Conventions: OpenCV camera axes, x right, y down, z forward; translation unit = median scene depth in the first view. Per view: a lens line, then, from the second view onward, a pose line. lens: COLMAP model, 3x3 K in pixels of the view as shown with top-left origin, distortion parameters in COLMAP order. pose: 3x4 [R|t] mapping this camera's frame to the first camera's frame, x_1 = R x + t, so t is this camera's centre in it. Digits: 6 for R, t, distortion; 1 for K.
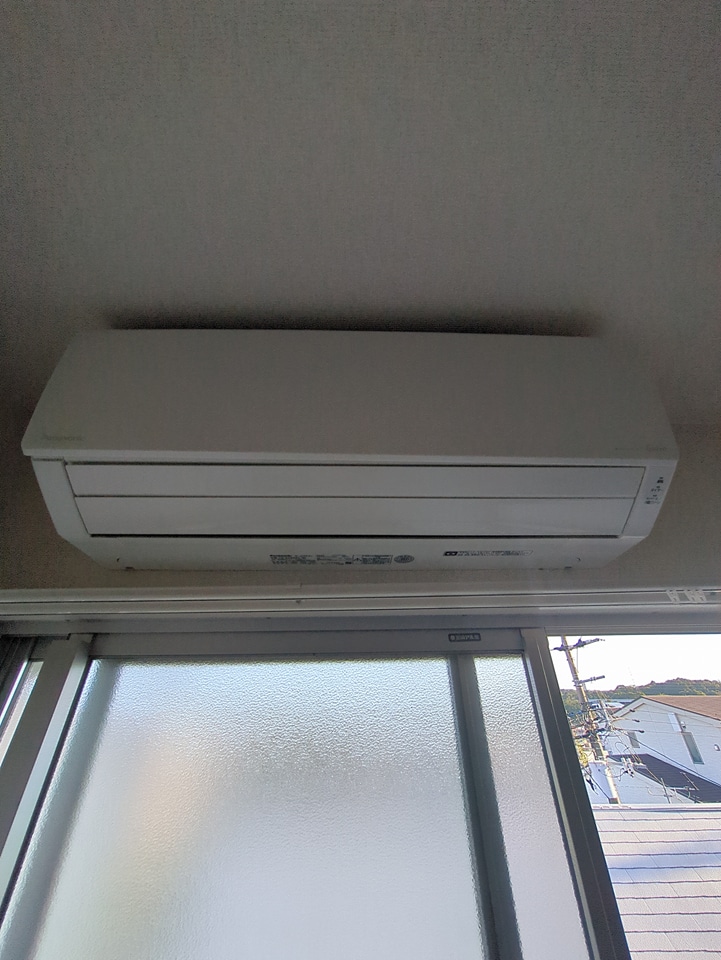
lens RADIAL K [[376.8, 0, 360.1], [0, 376.8, 481.7], [0, 0, 1]] dist [-0.001244, 0.000655]
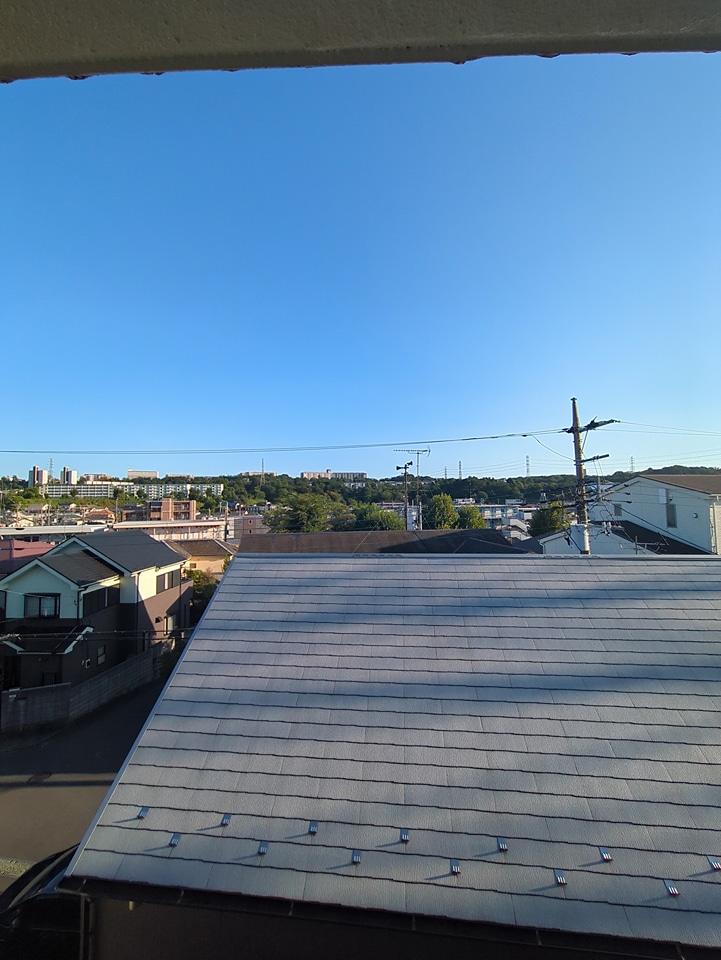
lens RADIAL K [[376.8, 0, 360.1], [0, 376.8, 481.7], [0, 0, 1]] dist [-0.001244, 0.000655]
pose [[0.998453, -0.003173, -0.055514, 0.050756], [0.030332, 0.867824, 0.495945, 0.065780], [0.046603, -0.496862, 0.866577, 0.075903]]
